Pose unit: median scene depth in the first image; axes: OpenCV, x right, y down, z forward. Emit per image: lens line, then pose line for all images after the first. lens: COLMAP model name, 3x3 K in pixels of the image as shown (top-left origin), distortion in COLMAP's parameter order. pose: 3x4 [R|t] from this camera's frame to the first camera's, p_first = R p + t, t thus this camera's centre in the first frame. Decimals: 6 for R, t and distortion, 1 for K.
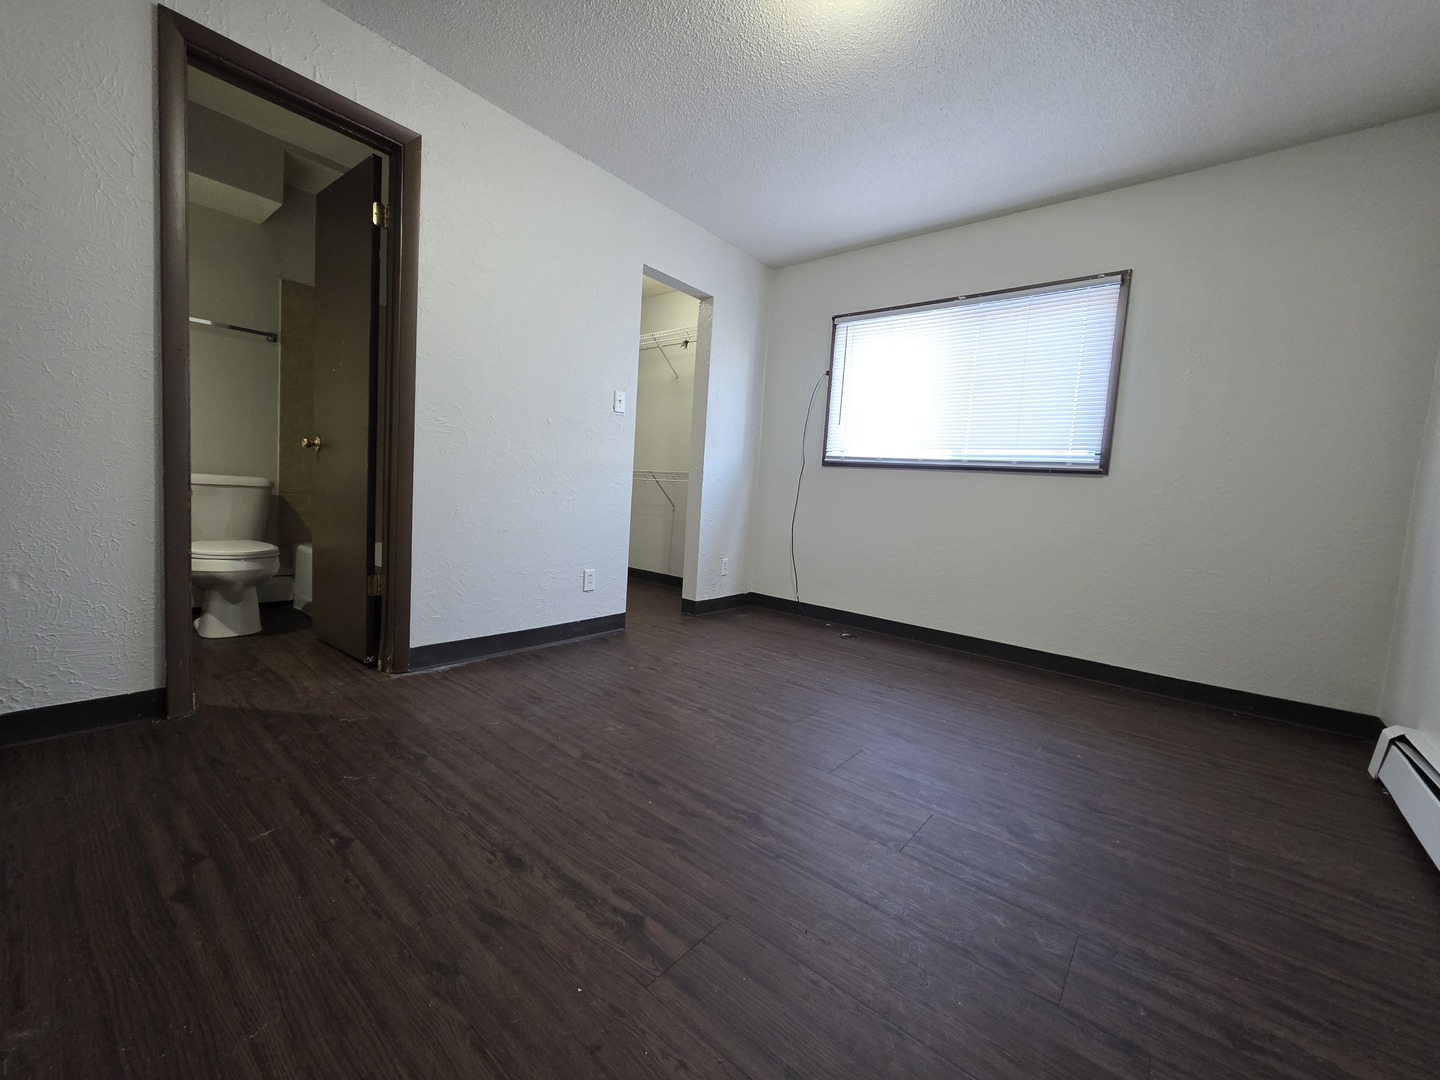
lens RADIAL K [[578.4, 0, 716.9], [0, 578.4, 537.2], [0, 0, 1]] dist [0.001813, 0.000066]
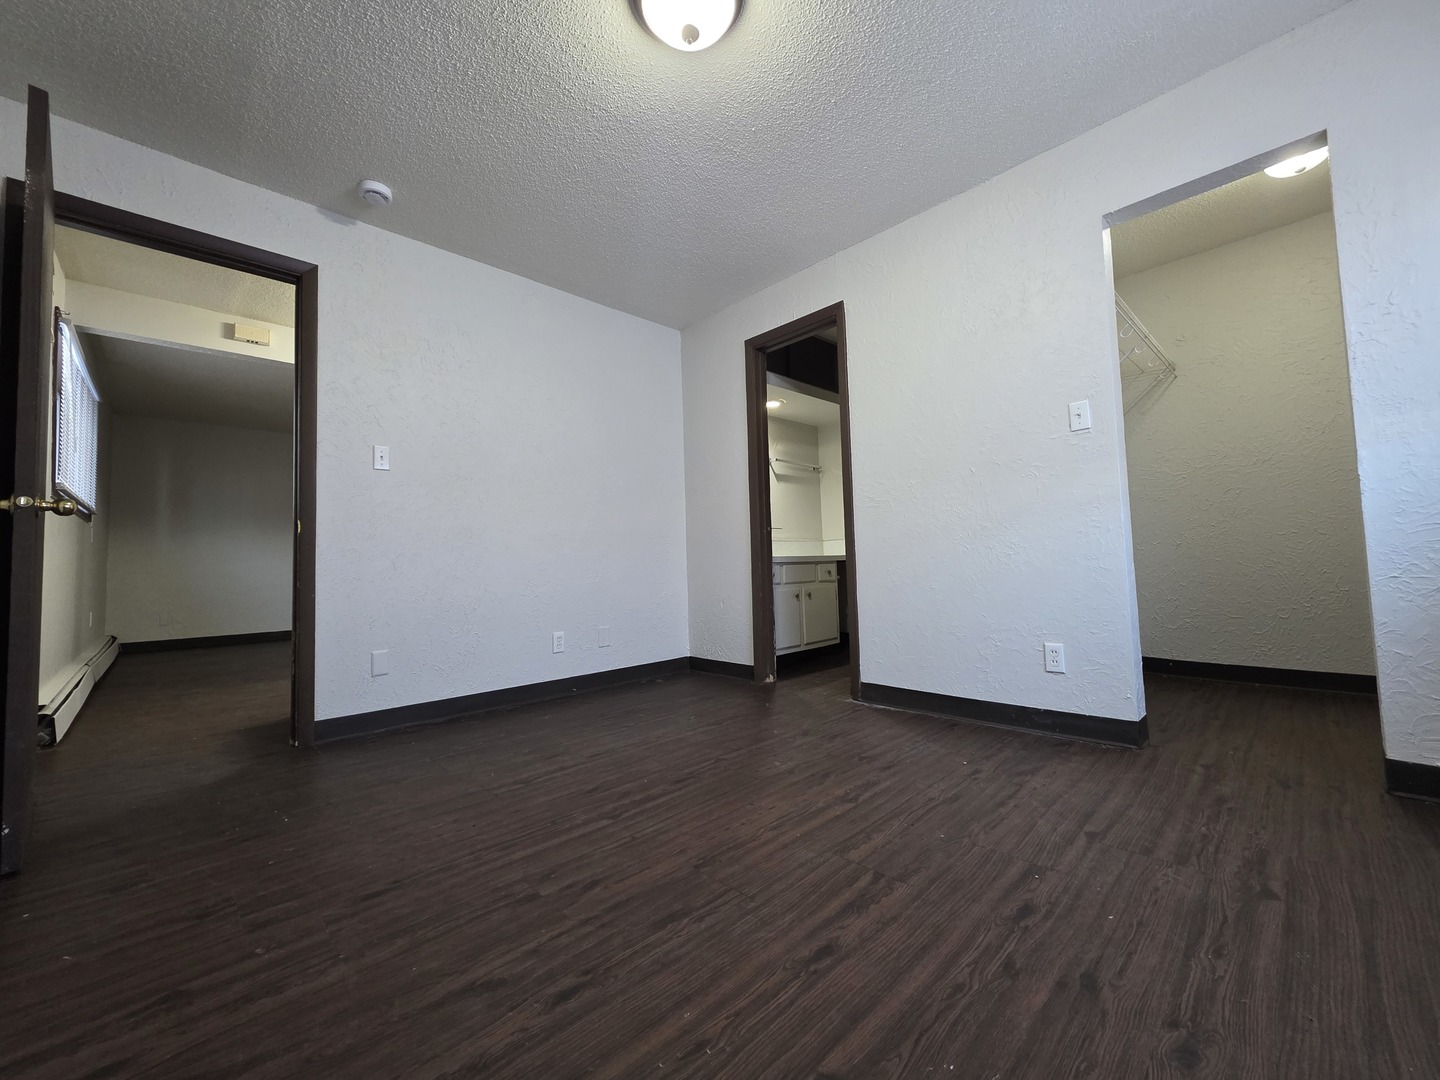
lens RADIAL K [[578.4, 0, 716.1], [0, 578.4, 536.4], [0, 0, 1]] dist [0.001813, 0.000066]
pose [[-0.117251, -0.106371, -0.987389, 0.755096], [-0.062000, 0.993092, -0.099623, 0.024177], [0.991165, 0.049537, -0.123036, 0.816155]]
